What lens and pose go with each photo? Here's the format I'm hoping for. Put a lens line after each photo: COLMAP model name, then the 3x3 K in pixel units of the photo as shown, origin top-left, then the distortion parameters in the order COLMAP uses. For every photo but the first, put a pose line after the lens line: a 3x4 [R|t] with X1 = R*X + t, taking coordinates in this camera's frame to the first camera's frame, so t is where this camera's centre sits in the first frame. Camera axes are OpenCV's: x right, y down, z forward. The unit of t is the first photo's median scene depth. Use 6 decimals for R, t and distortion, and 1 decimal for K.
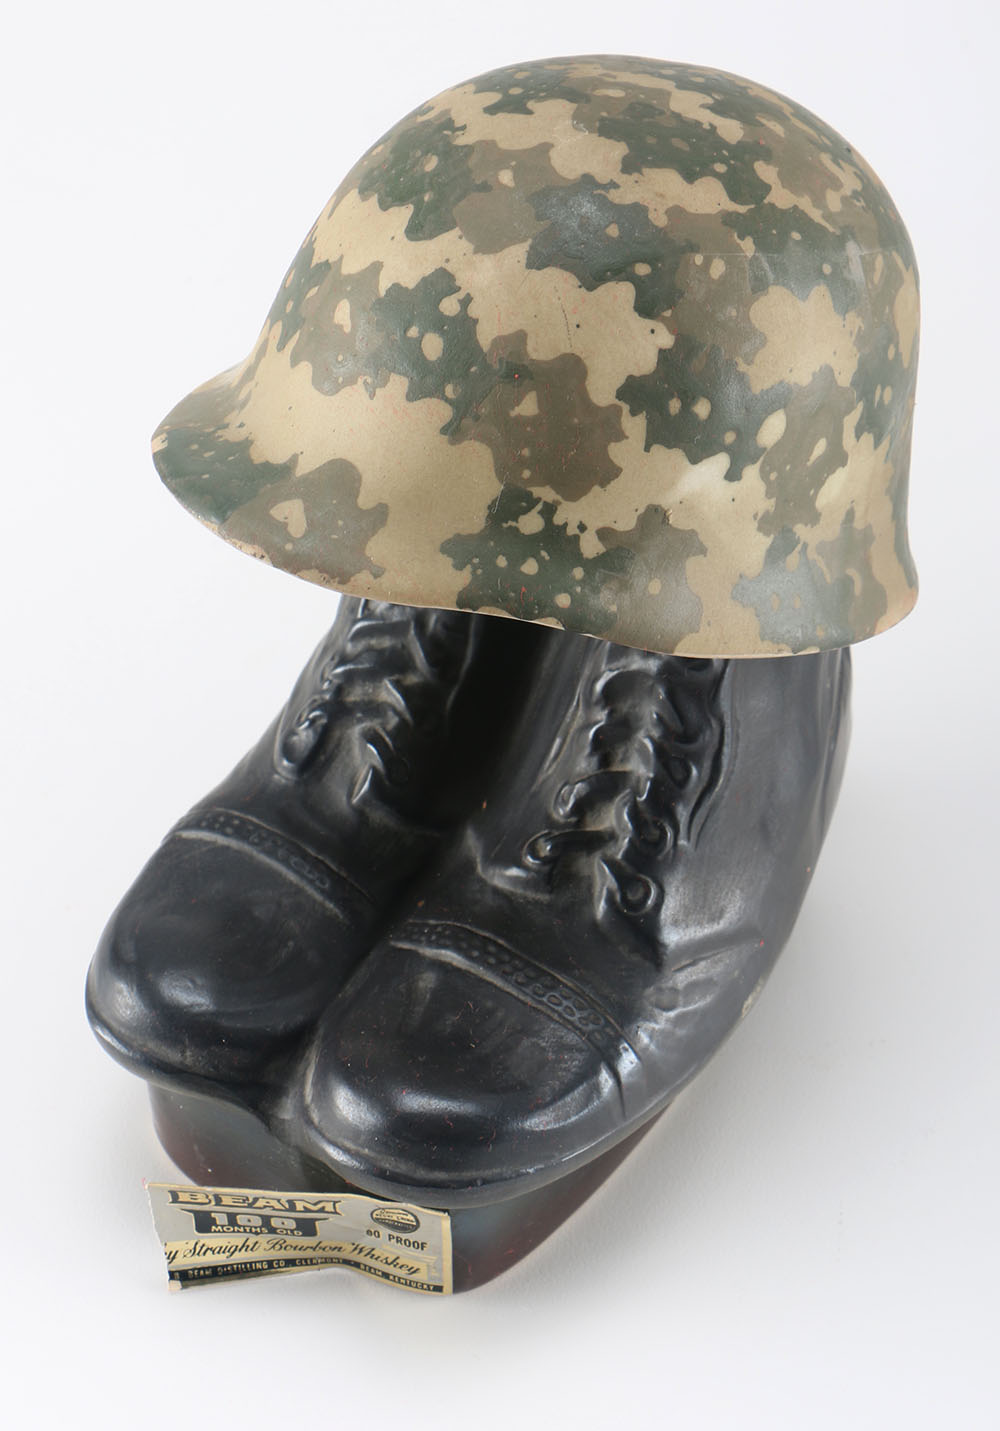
lens RADIAL K [[3186.4, 0, 500.5], [0, 3186.4, 719.7], [0, 0, 1]] dist [0.029455, 0.000000]
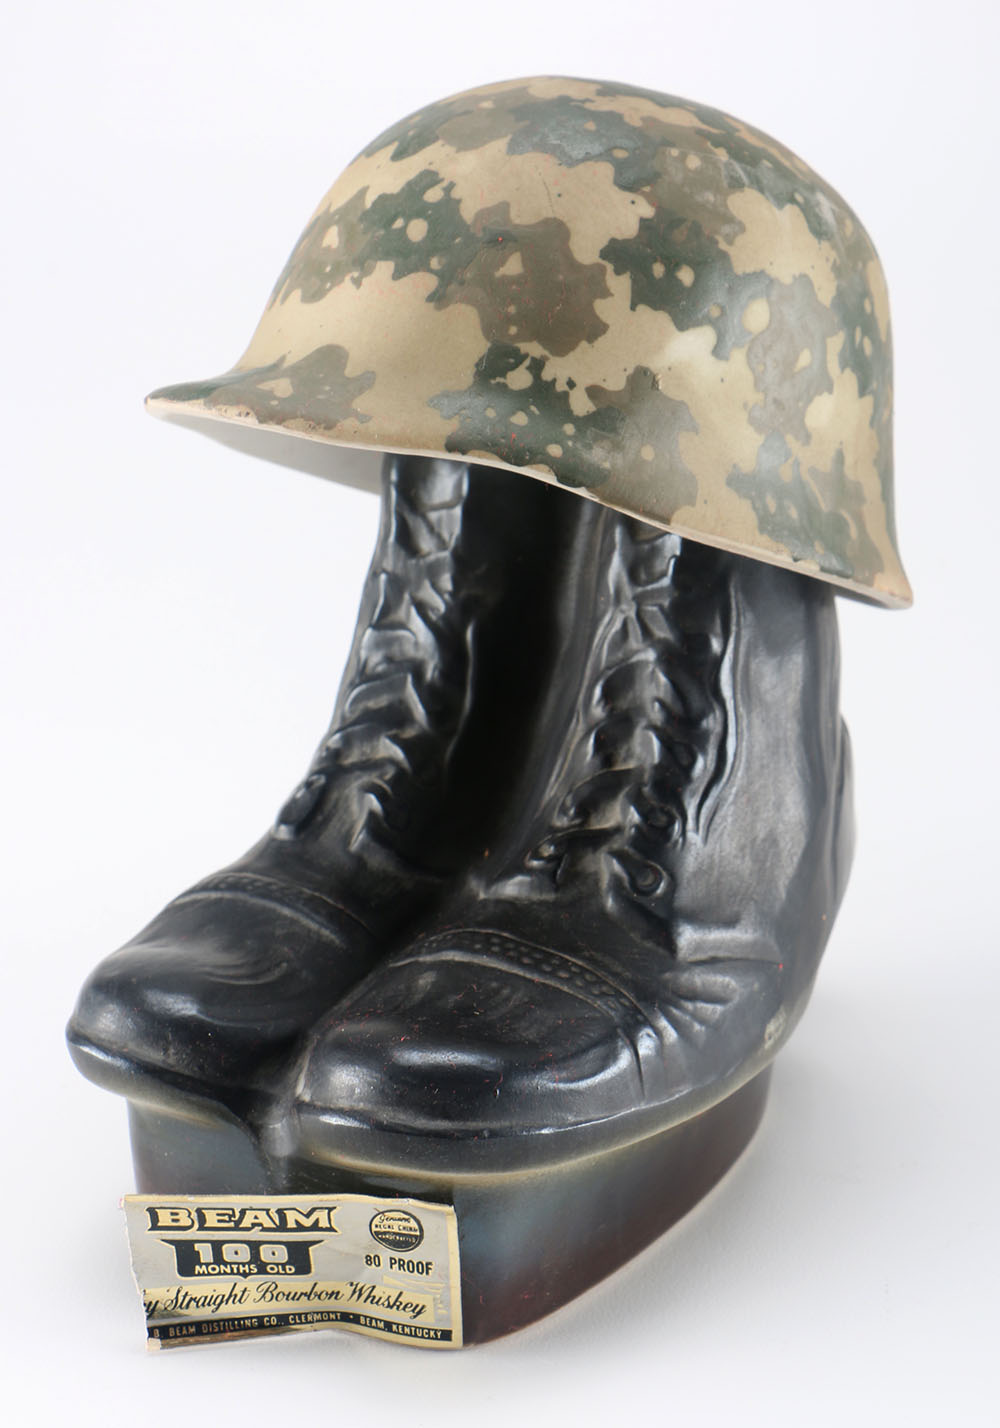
lens RADIAL K [[2595.8, 0, 498.7], [0, 2595.8, 711.9], [0, 0, 1]] dist [-0.037651, 0.000000]
pose [[0.999589, -0.028622, -0.001512, 0.001295], [0.025737, 0.919541, -0.392151, 0.314130], [0.012615, 0.391951, 0.919899, 0.269973]]
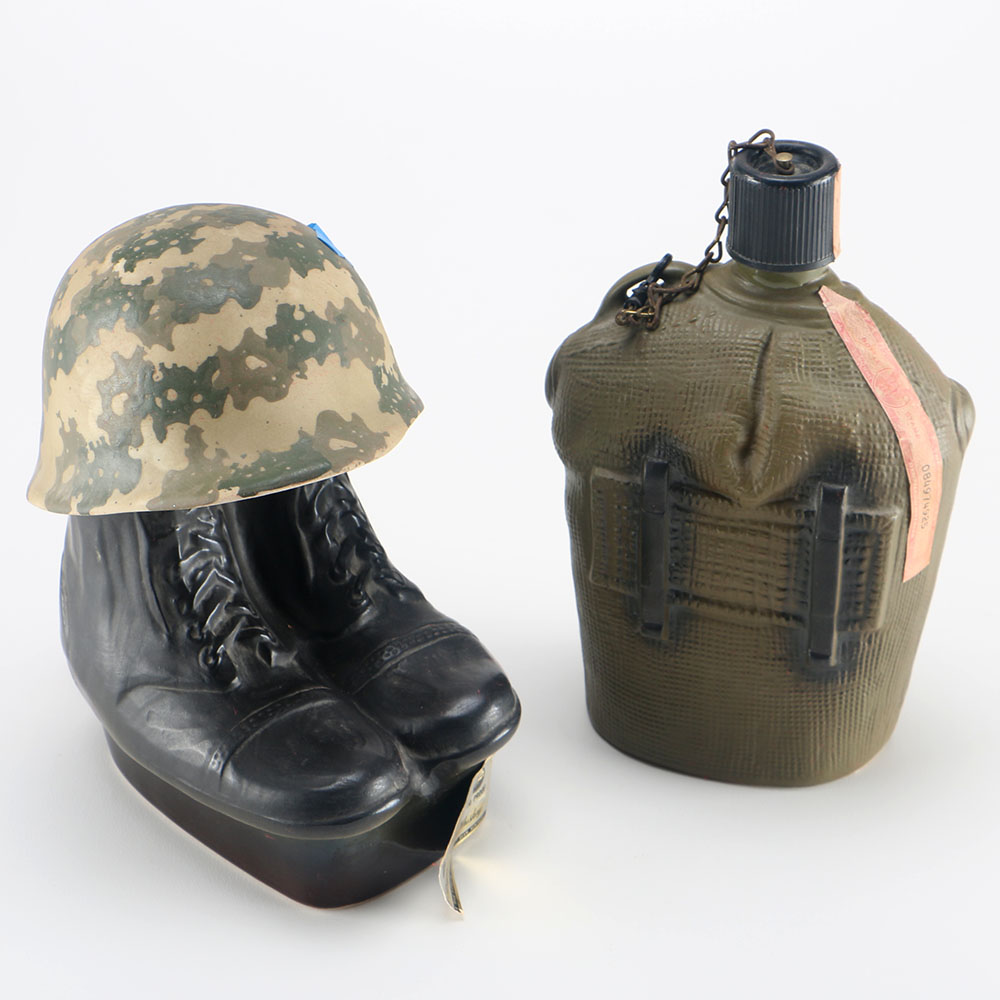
lens RADIAL K [[2434.9, 0, 497.9], [0, 2434.9, 495.7], [0, 0, 1]] dist [0.034909, 0.000000]
pose [[0.217539, -0.521028, 0.825353, -1.100112], [0.650762, 0.707652, 0.275204, -0.334280], [-0.727451, 0.477241, 0.493007, 0.235340]]
